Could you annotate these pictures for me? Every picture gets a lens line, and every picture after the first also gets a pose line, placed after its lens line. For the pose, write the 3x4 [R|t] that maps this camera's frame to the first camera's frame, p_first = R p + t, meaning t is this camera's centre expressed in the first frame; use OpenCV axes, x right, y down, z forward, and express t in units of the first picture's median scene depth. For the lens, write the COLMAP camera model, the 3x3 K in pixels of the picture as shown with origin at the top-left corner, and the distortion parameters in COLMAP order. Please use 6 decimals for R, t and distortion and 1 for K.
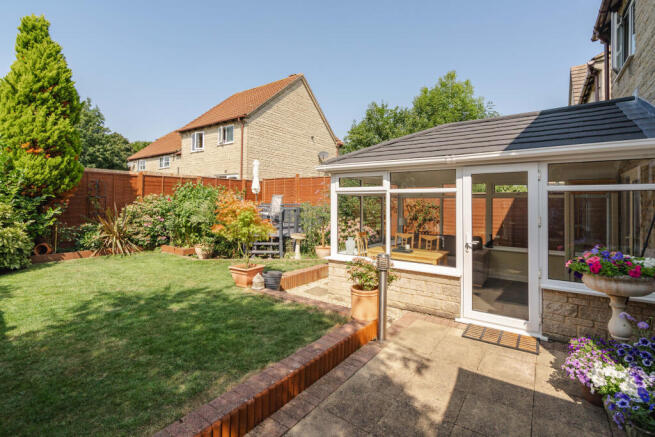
lens RADIAL K [[305.7, 0, 312.9], [0, 305.7, 201.2], [0, 0, 1]] dist [-0.002705, -0.000210]
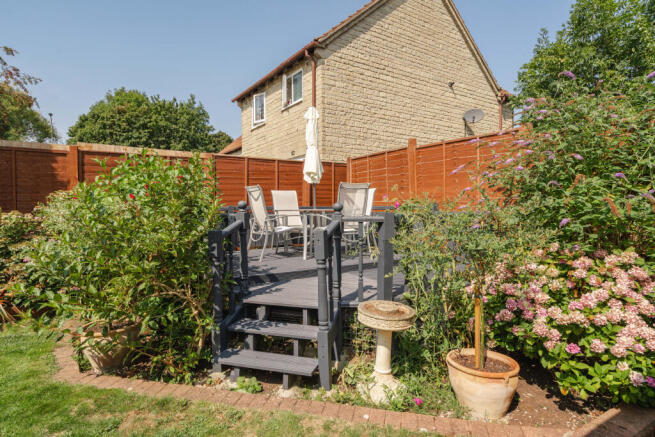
lens RADIAL K [[373.0, 0, 330.6], [0, 373.0, 214.7], [0, 0, 1]] dist [0.004095, 0.000727]
pose [[0.945981, -0.009184, -0.324093, 0.020194], [0.015739, 0.999721, 0.017611, 0.015911], [0.323841, -0.021760, 0.945861, 0.751986]]
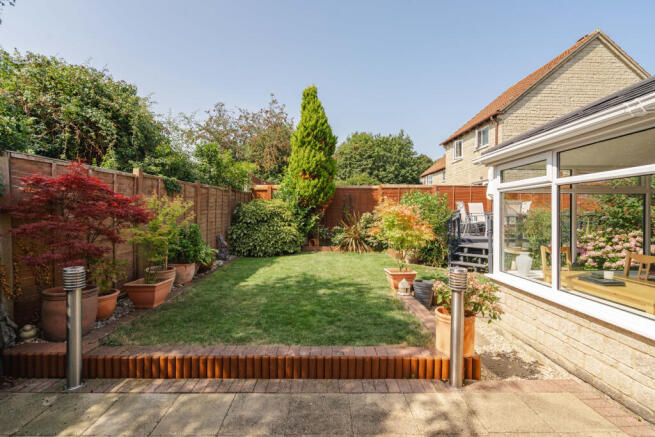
lens RADIAL K [[300.1, 0, 327.3], [0, 300.1, 215.5], [0, 0, 1]] dist [-0.000963, 0.000652]
pose [[0.614148, -0.002121, -0.789188, 0.304009], [0.006423, 0.999977, 0.002311, 0.022398], [0.789165, -0.006488, 0.614147, 0.161280]]
